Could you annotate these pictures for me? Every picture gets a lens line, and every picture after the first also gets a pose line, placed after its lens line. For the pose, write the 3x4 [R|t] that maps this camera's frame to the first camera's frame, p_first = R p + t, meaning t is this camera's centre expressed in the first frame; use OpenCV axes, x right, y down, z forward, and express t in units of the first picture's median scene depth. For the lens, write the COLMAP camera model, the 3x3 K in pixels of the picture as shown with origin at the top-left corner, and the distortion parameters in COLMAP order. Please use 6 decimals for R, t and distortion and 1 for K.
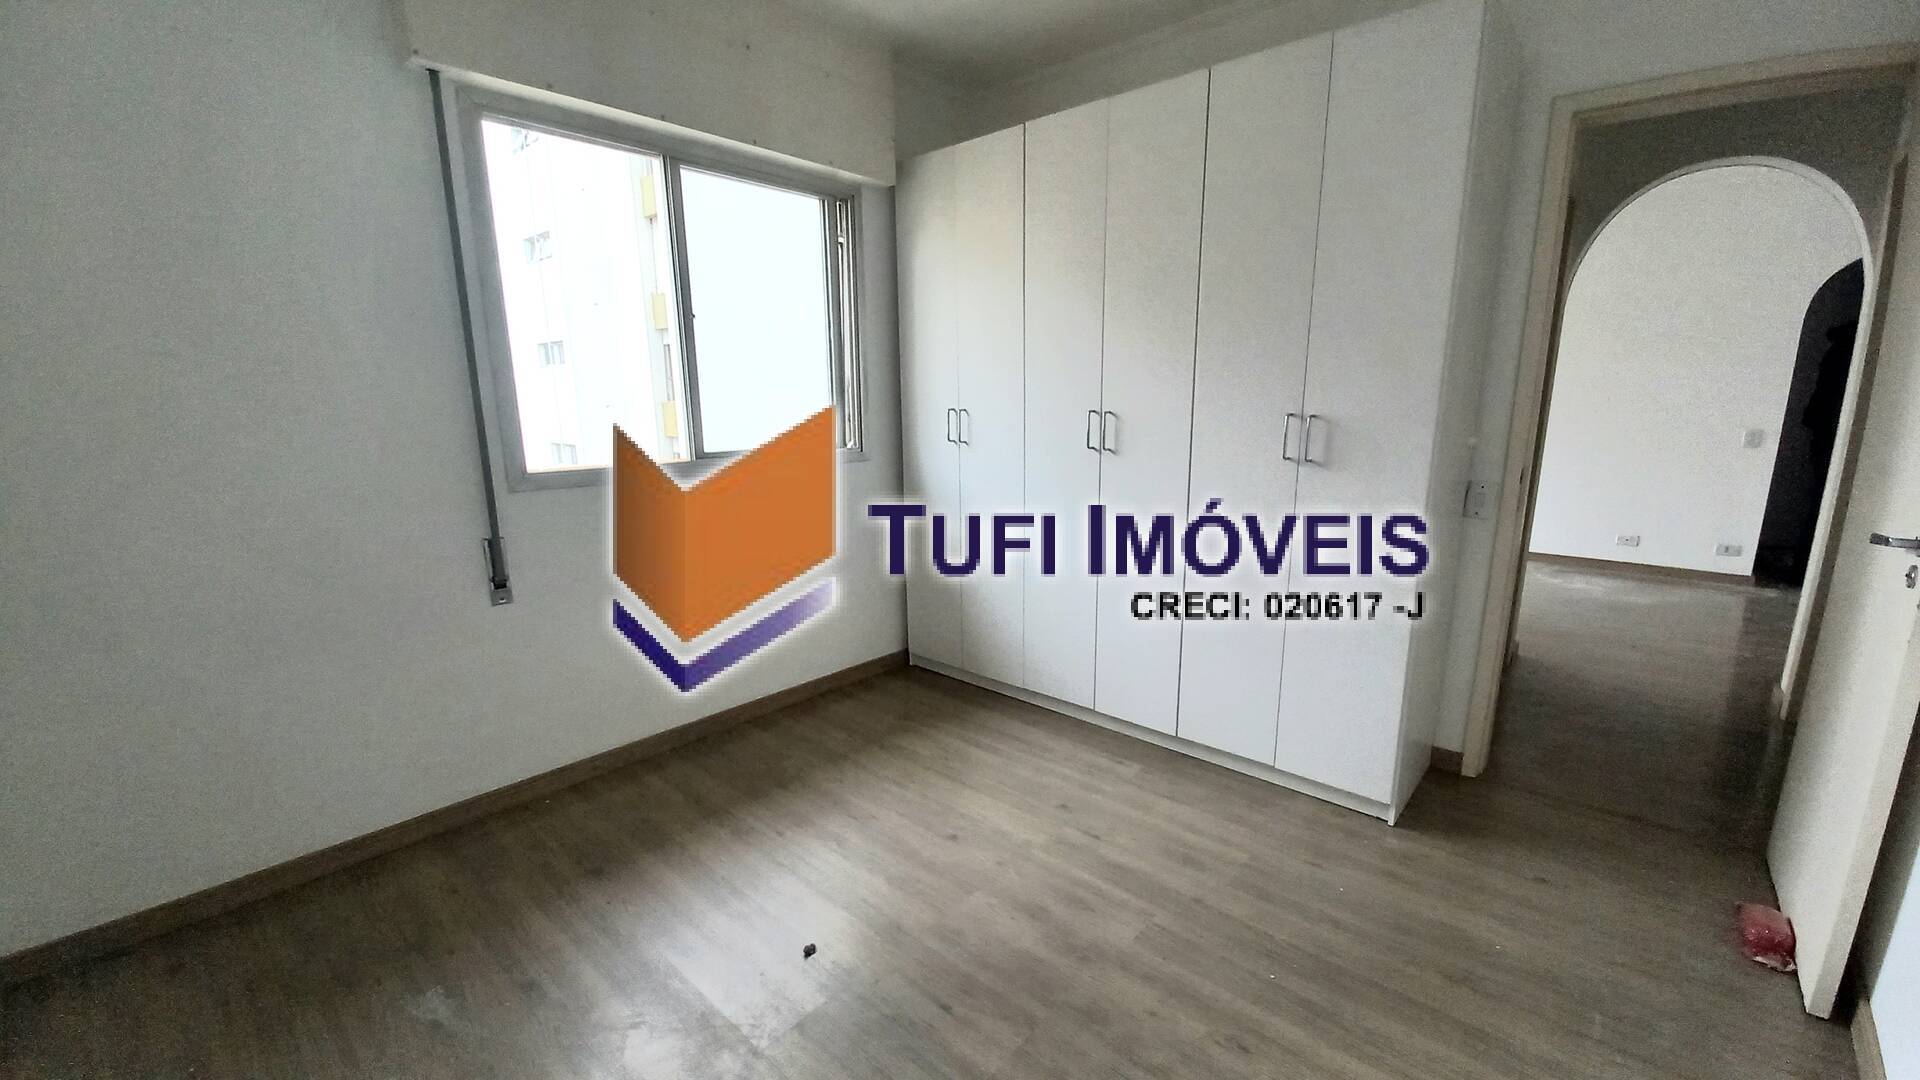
lens RADIAL K [[754.2, 0, 969.7], [0, 754.2, 549.9], [0, 0, 1]] dist [0.000880, -0.000016]
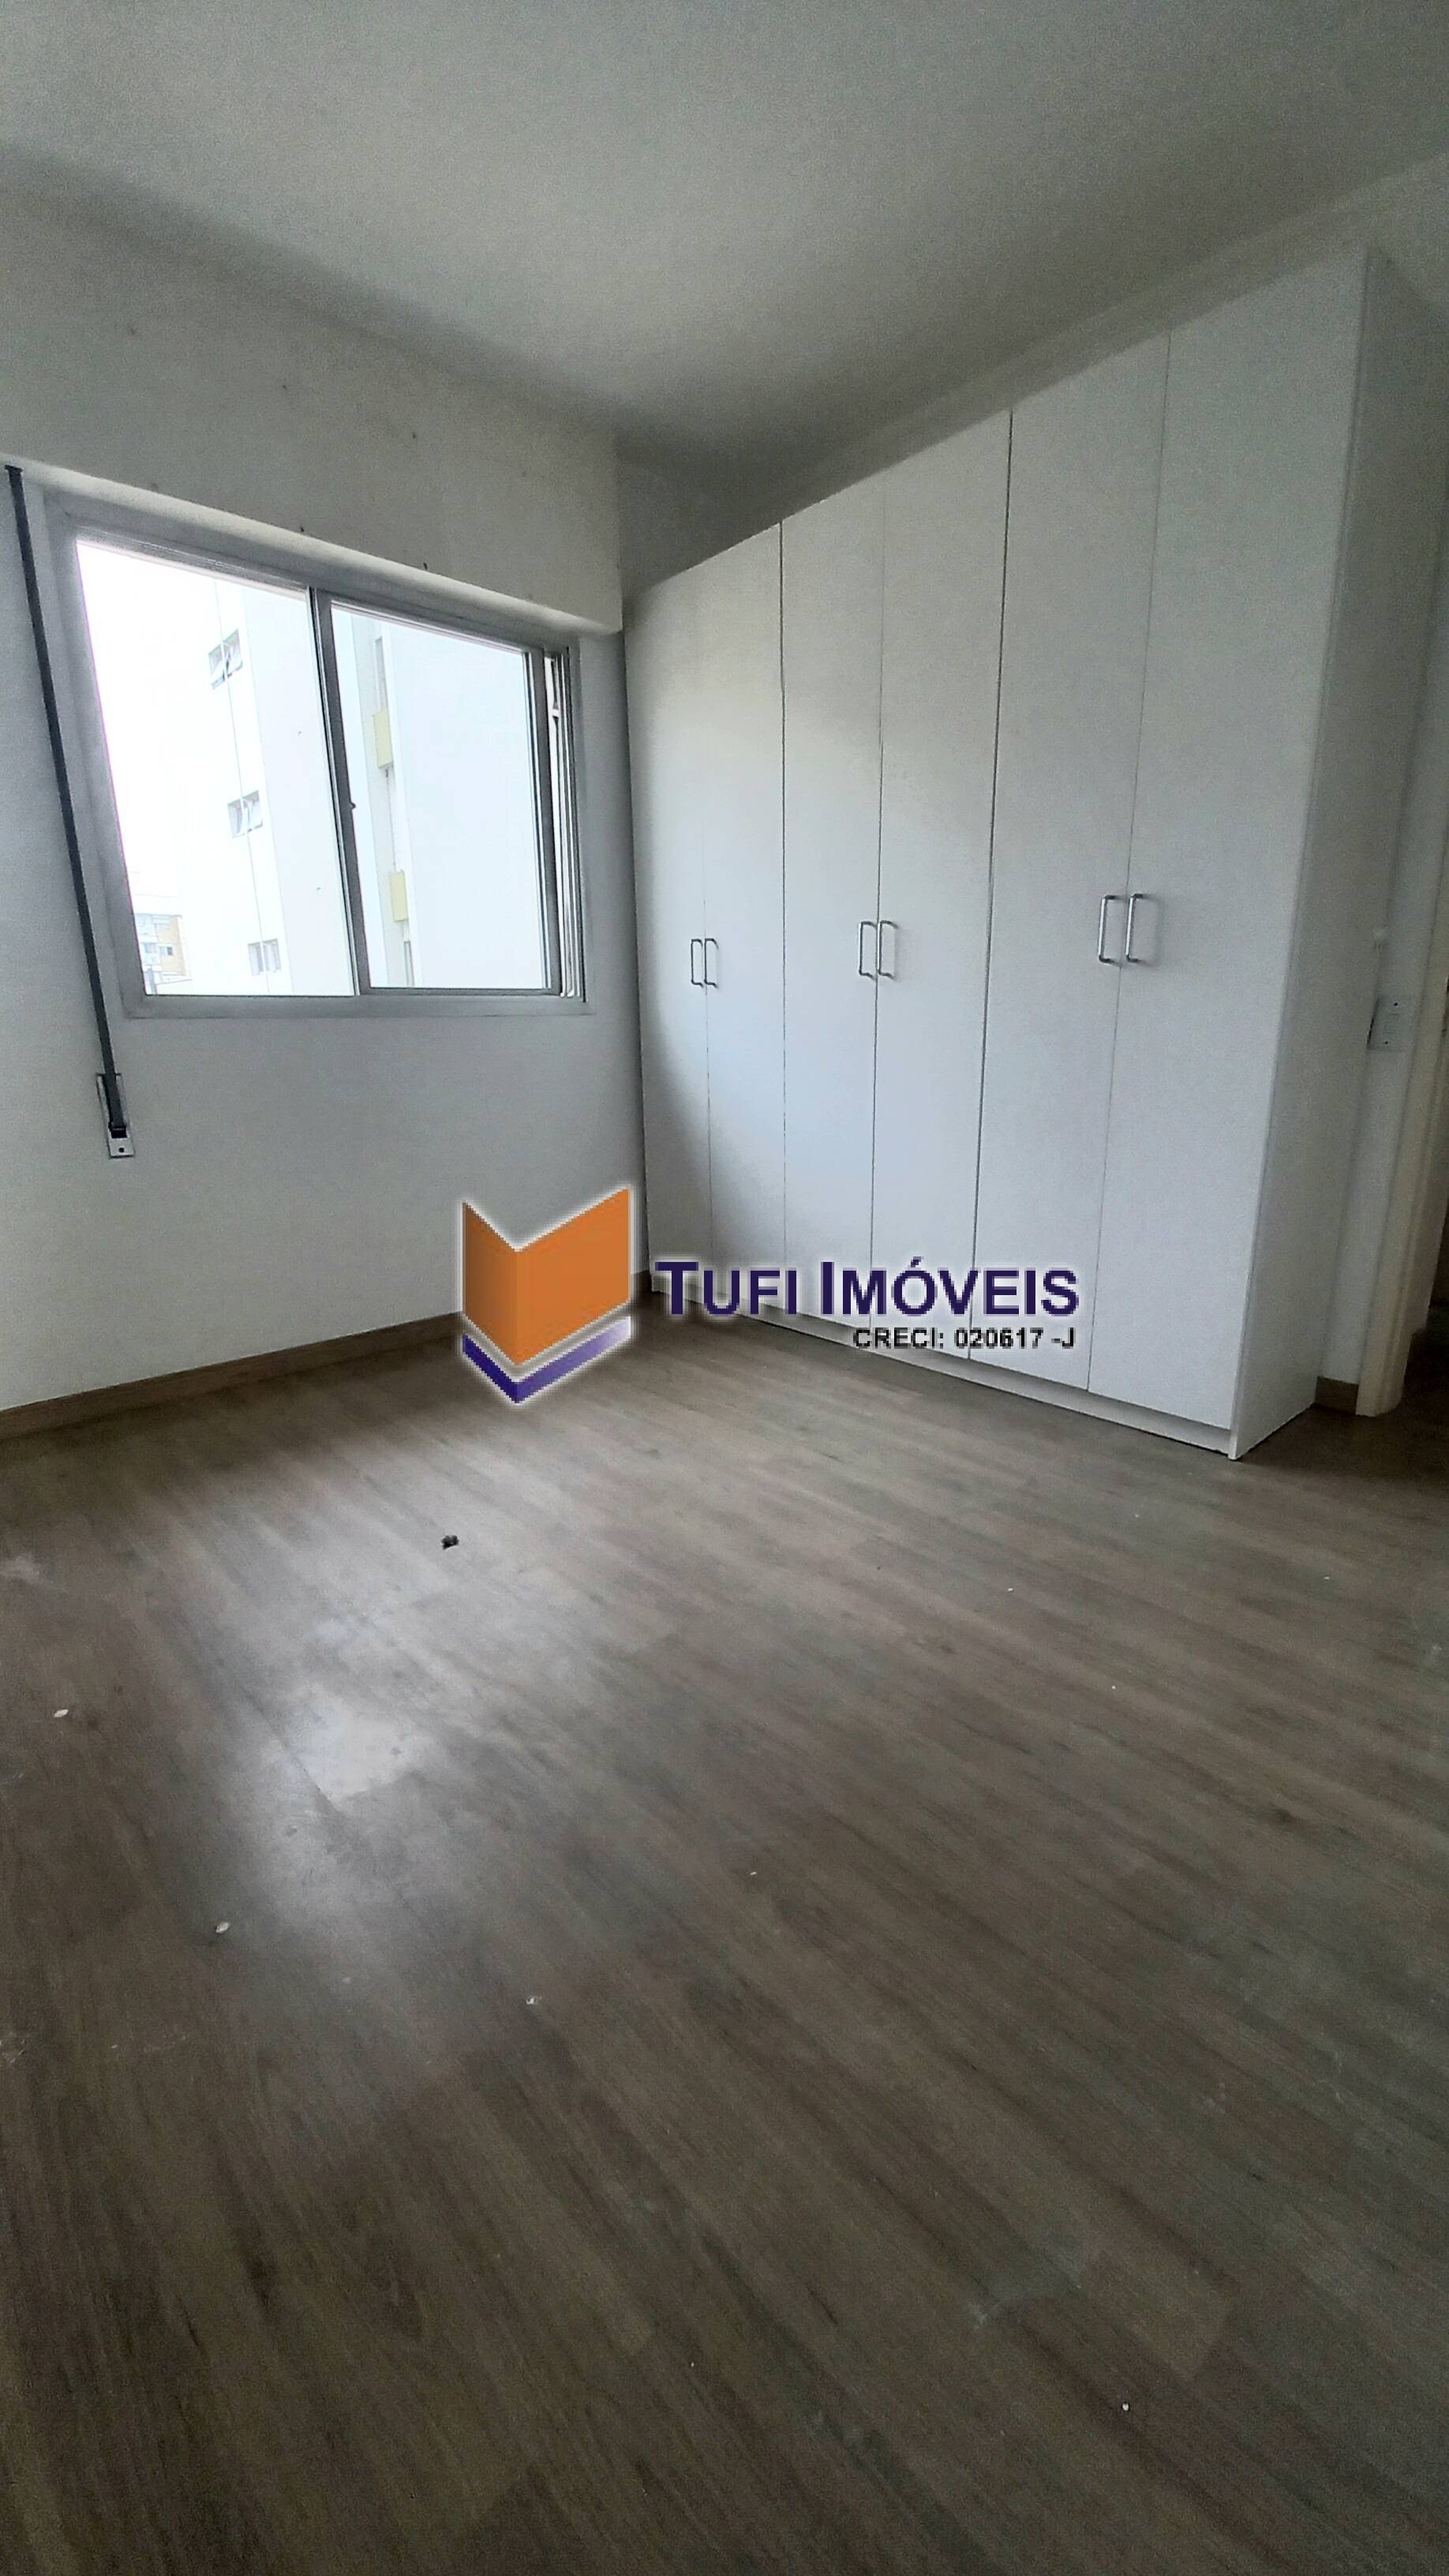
lens RADIAL K [[1020.8, 0, 705.2], [0, 1020.8, 1294.9], [0, 0, 1]] dist [0.004505, -0.000056]
pose [[0.994179, 0.022756, -0.105307, 0.136463], [-0.015979, 0.997773, 0.064756, 0.139823], [0.106546, -0.062696, 0.992329, -0.051747]]
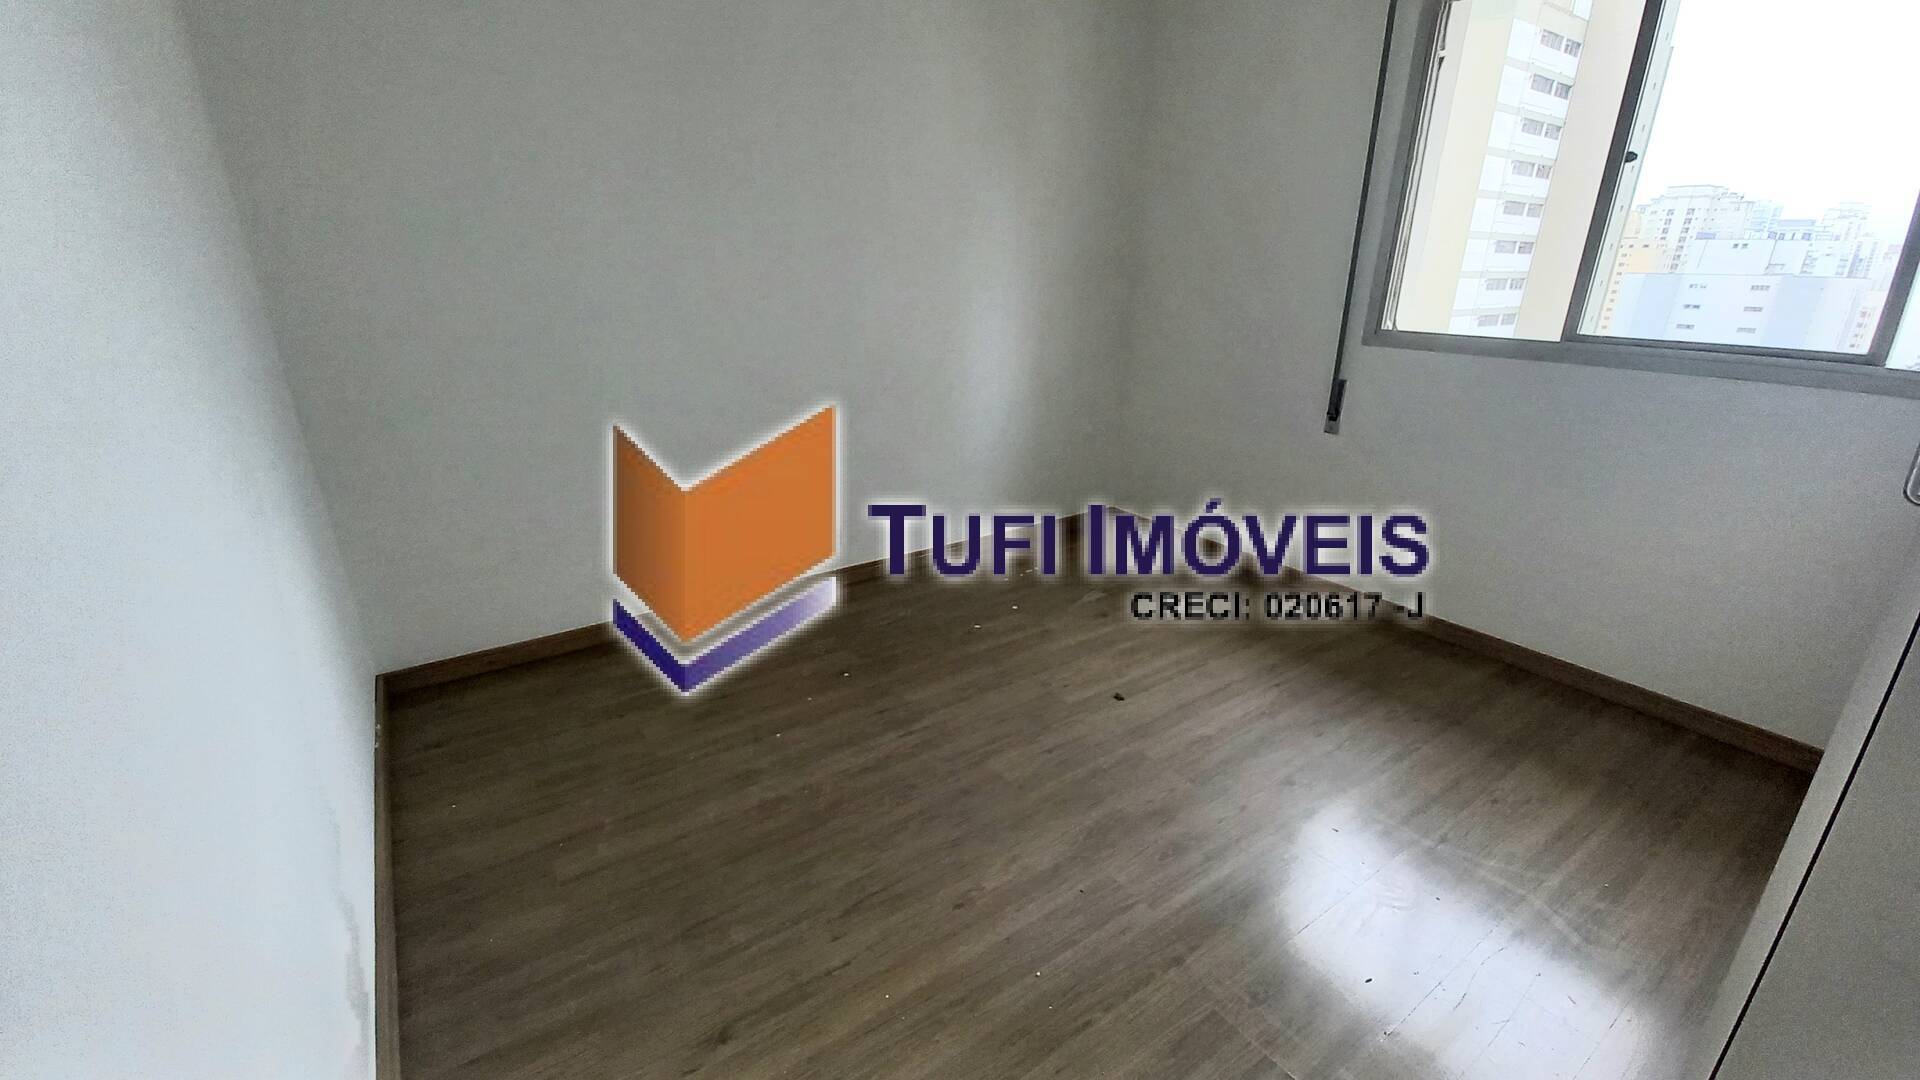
lens RADIAL K [[810.8, 0, 997.8], [0, 810.8, 566.7], [0, 0, 1]] dist [0.042643, 0.000008]
pose [[-0.210757, 0.350413, -0.912574, 0.779562], [-0.219781, 0.892657, 0.393523, -0.138133], [0.952511, 0.283504, -0.111120, 0.666838]]
